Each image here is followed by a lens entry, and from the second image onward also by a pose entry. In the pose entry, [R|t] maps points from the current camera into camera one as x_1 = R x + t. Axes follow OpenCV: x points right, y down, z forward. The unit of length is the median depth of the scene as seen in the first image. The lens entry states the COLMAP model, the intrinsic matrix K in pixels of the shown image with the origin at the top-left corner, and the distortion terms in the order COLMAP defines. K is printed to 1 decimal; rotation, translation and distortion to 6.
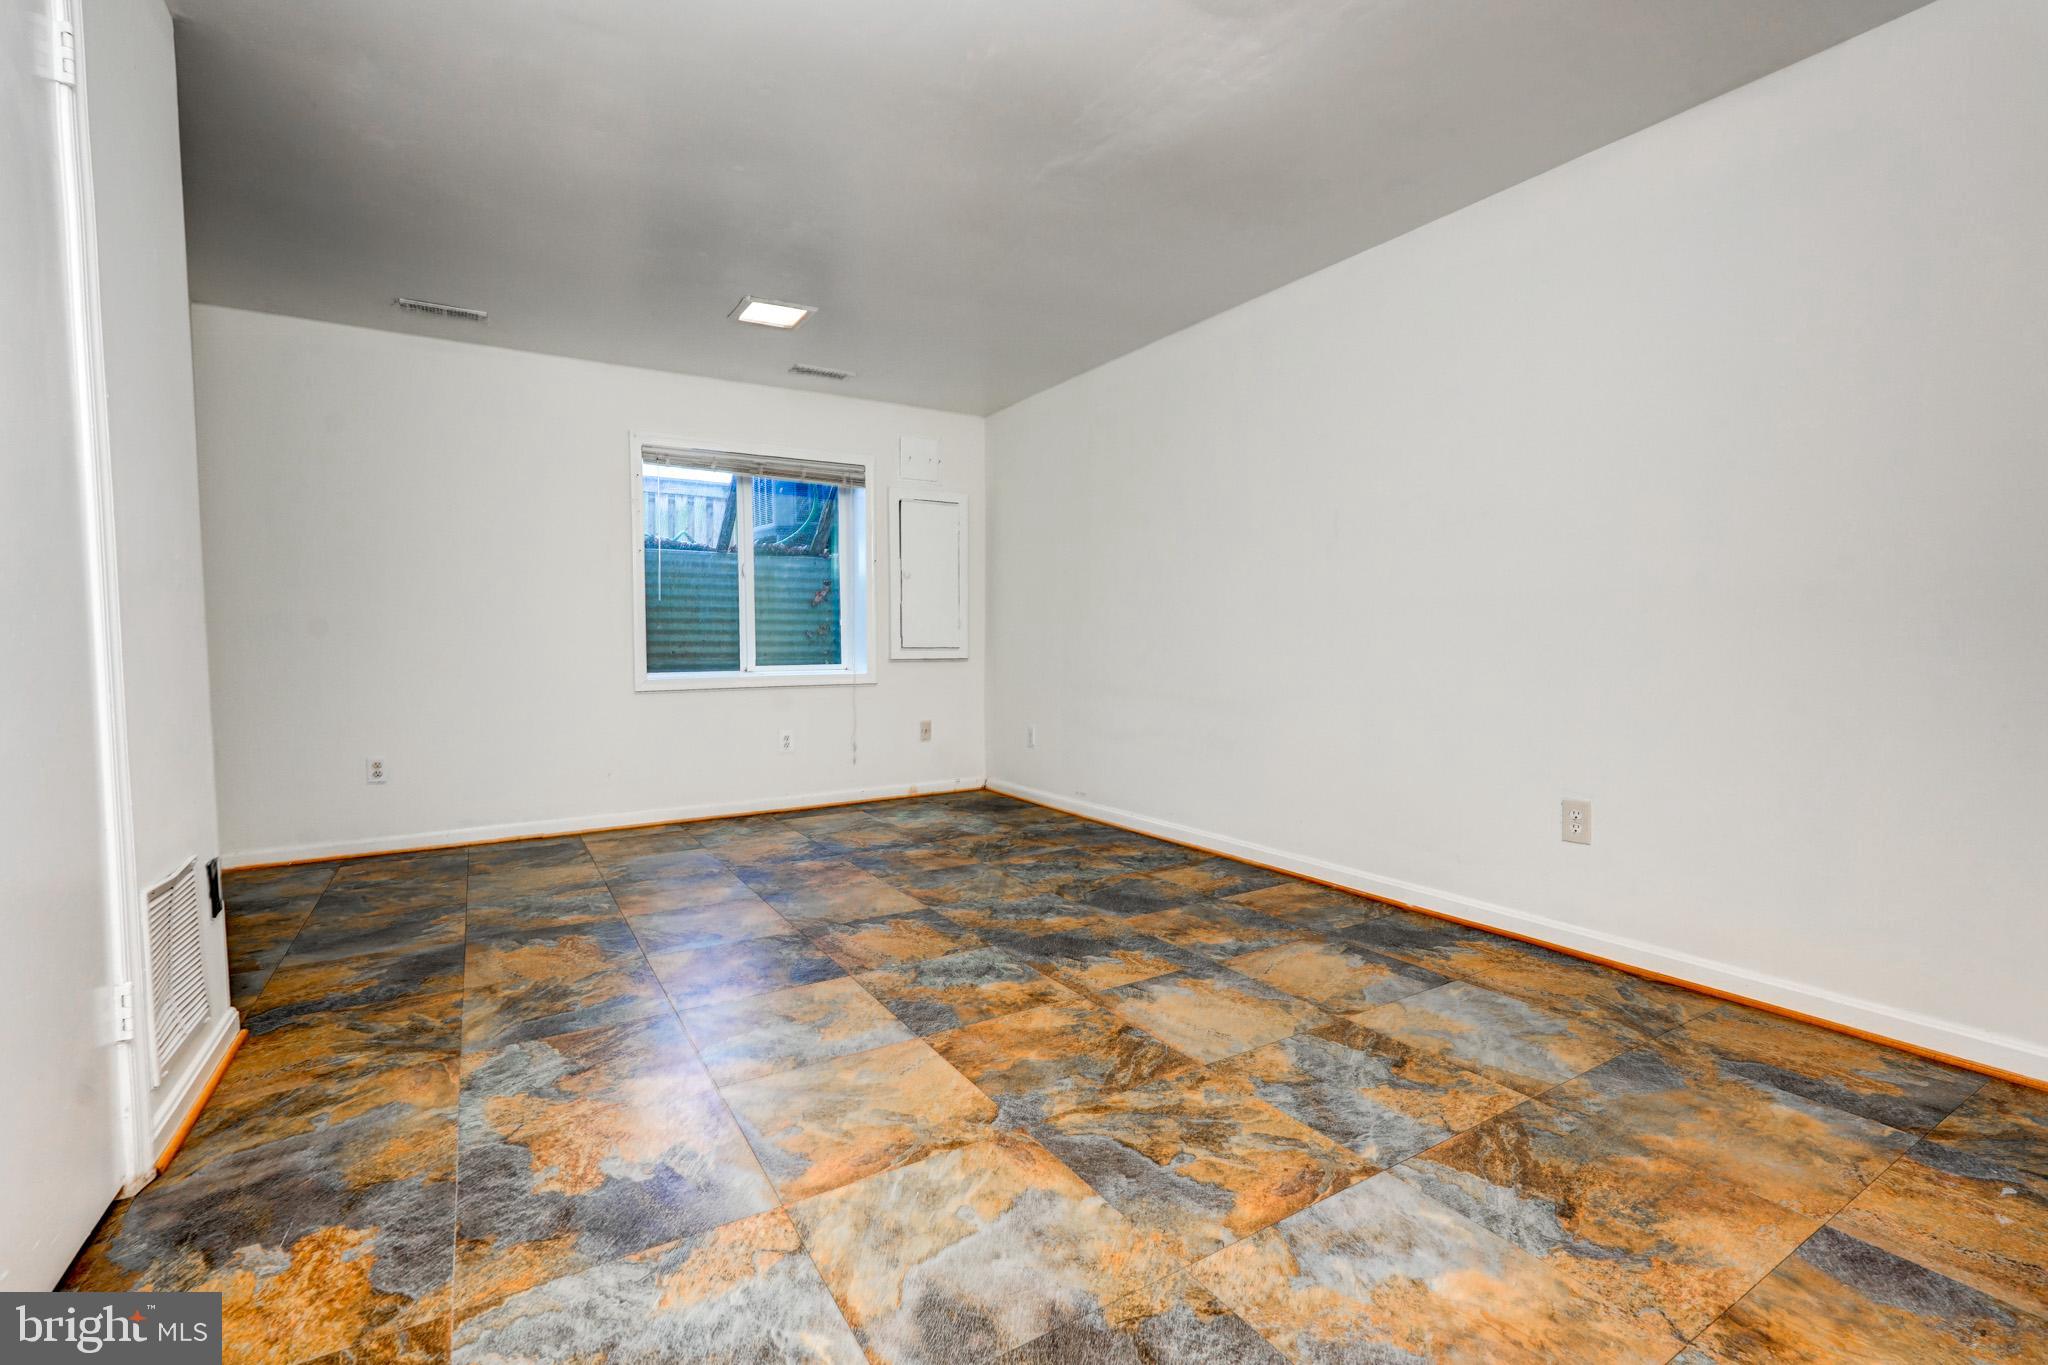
lens RADIAL K [[941.9, 0, 1034.2], [0, 941.9, 681.3], [0, 0, 1]] dist [-0.013556, 0.007669]
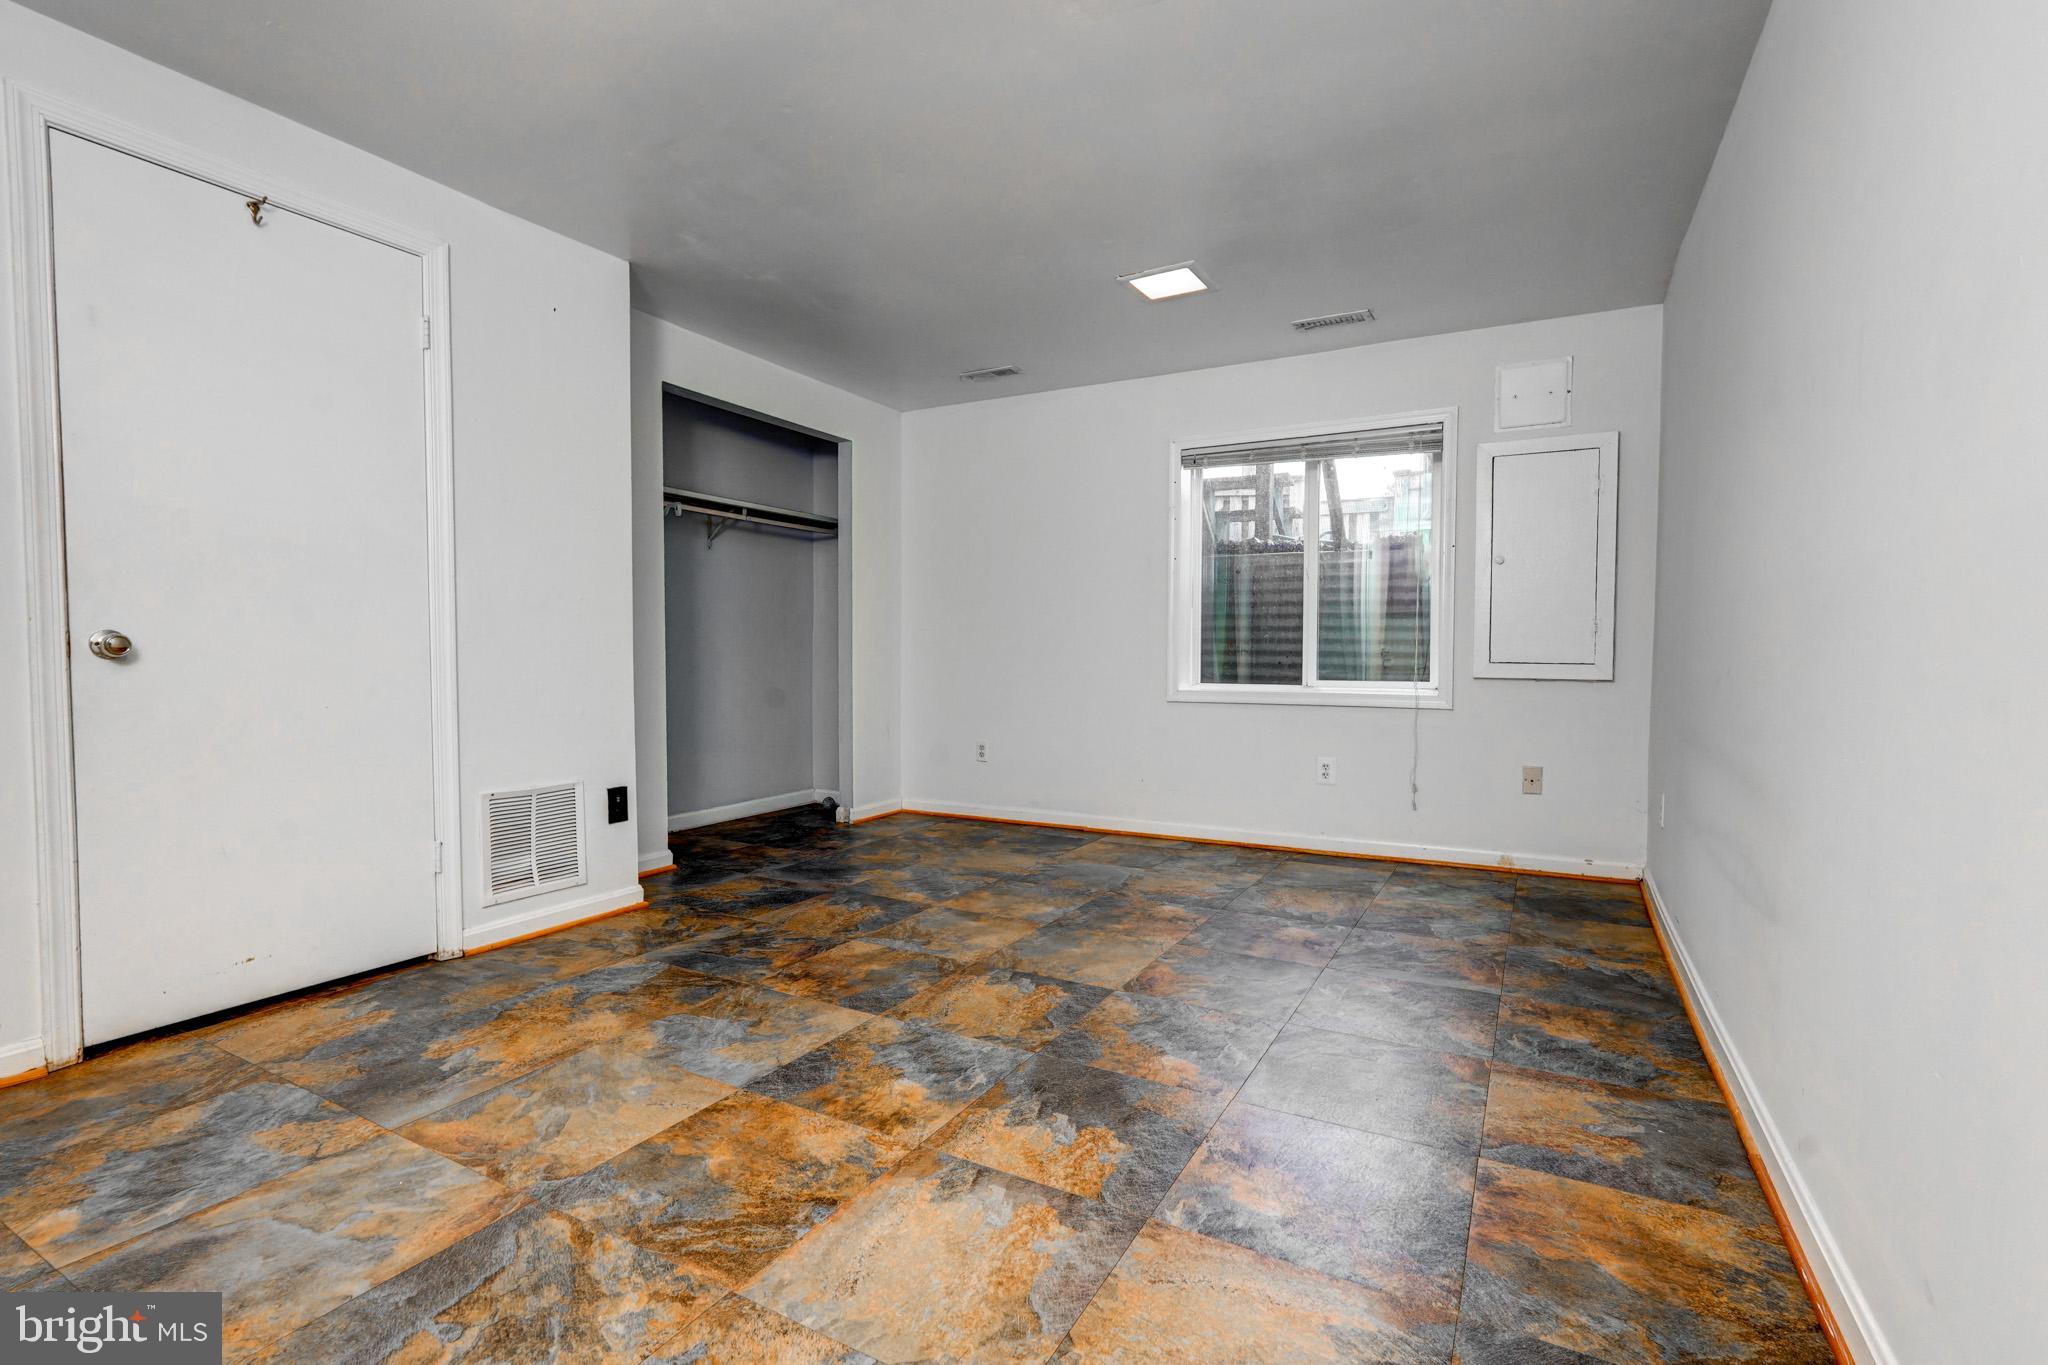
lens RADIAL K [[941.9, 0, 981.9], [0, 941.9, 685.7], [0, 0, 1]] dist [-0.013556, 0.007669]
pose [[0.461714, 0.038866, -0.886177, 0.655855], [-0.042408, 0.998864, 0.021712, -0.033273], [0.886015, 0.027556, 0.462838, 0.657268]]
